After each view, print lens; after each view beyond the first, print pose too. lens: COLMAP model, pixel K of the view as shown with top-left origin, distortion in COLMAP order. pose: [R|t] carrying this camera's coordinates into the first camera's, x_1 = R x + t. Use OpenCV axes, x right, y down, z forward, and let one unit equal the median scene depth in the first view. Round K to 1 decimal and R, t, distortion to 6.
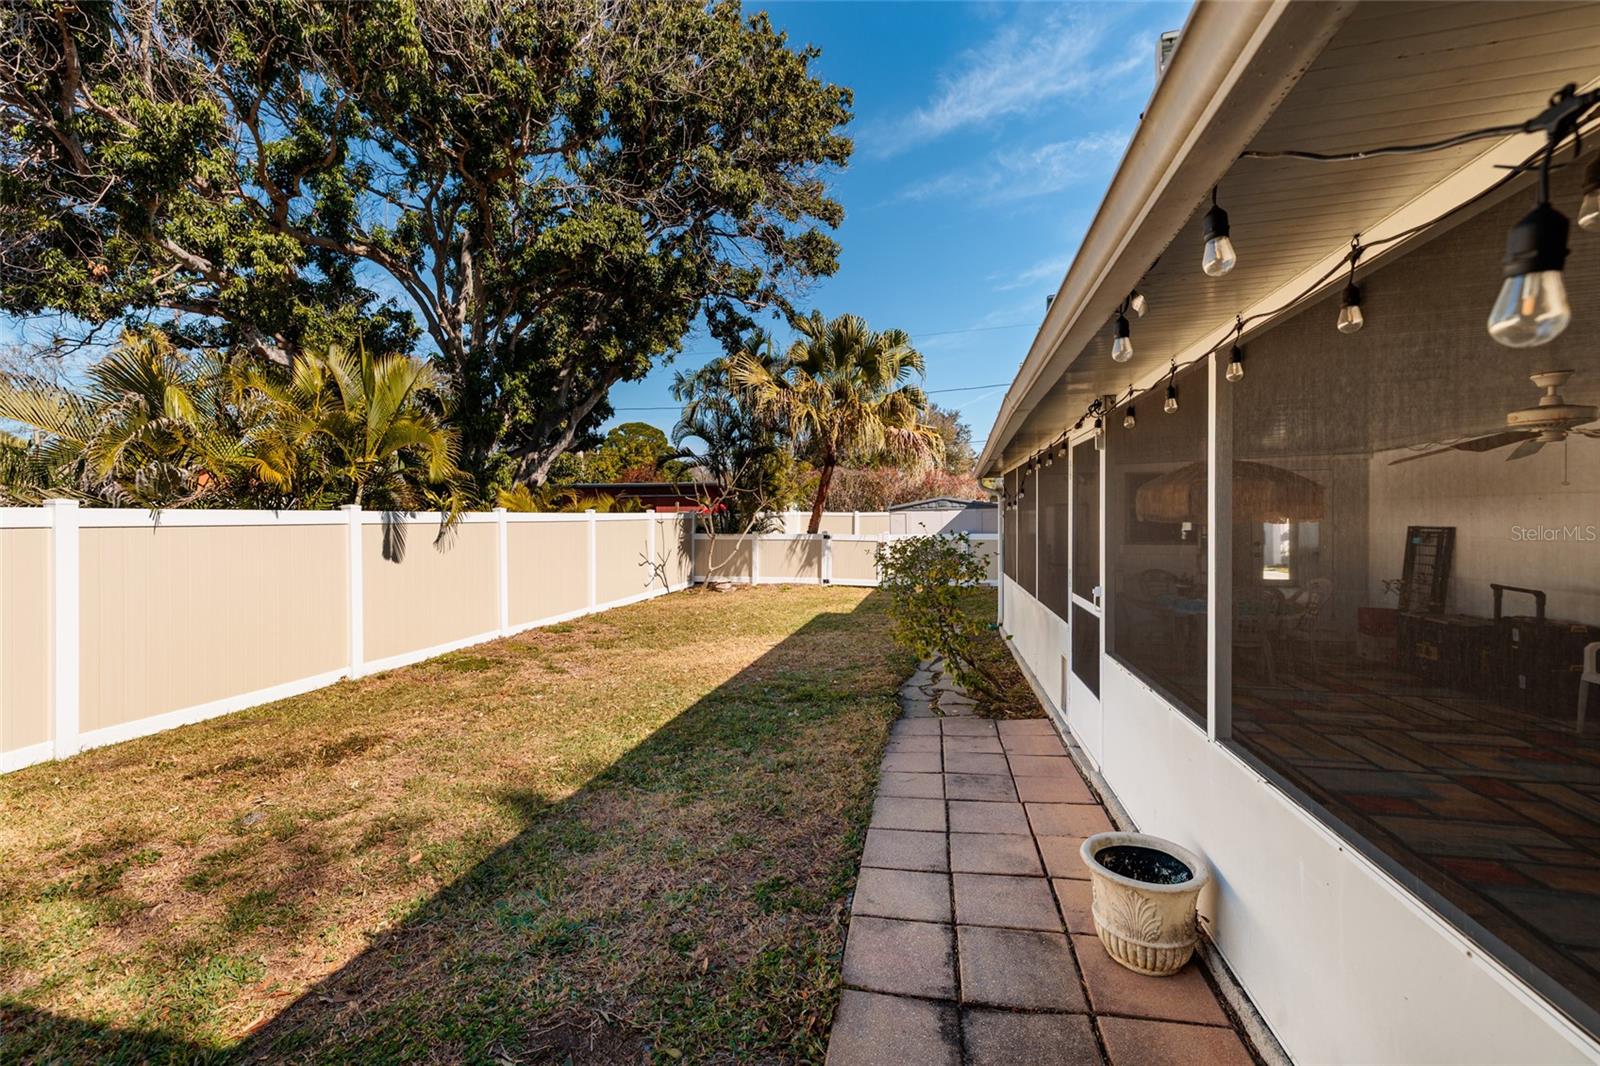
lens RADIAL K [[681.2, 0, 794.2], [0, 681.2, 526.8], [0, 0, 1]] dist [0.004915, -0.000493]
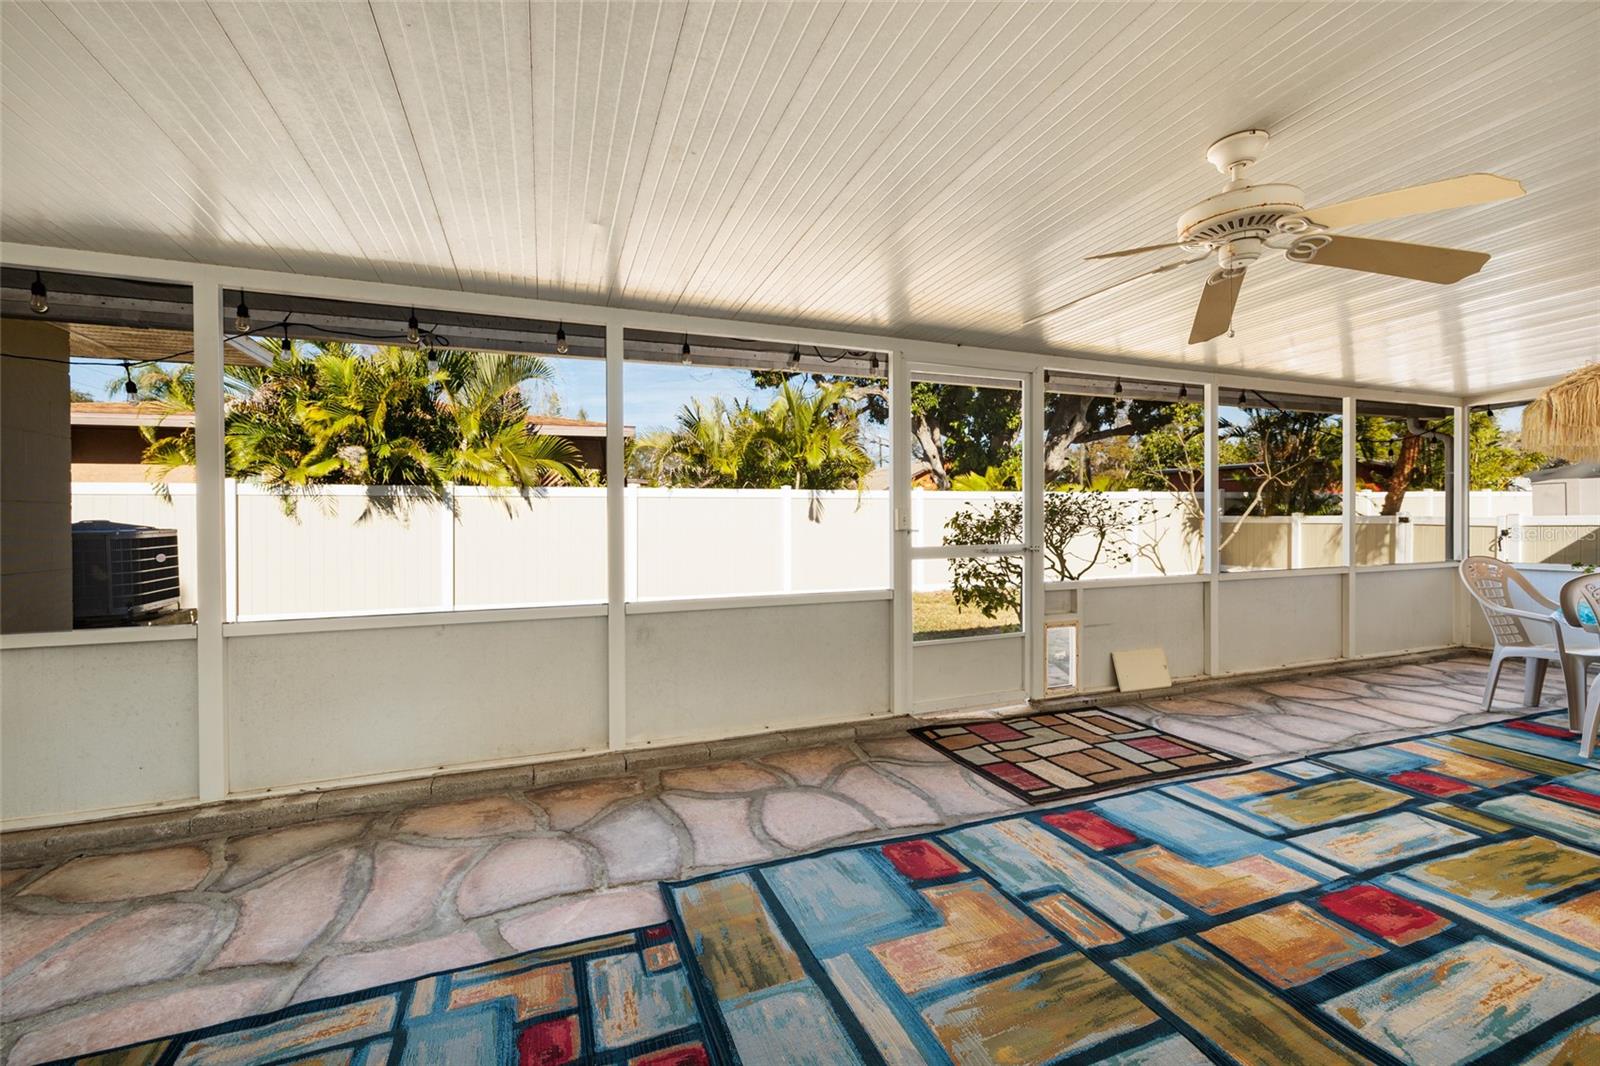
lens RADIAL K [[681.2, 0, 813.1], [0, 681.2, 525.7], [0, 0, 1]] dist [0.004915, -0.000493]
pose [[0.553304, 0.012639, -0.832883, 0.645083], [-0.010119, 0.999913, 0.008451, 0.044593], [0.832918, 0.003752, 0.553384, 0.183619]]
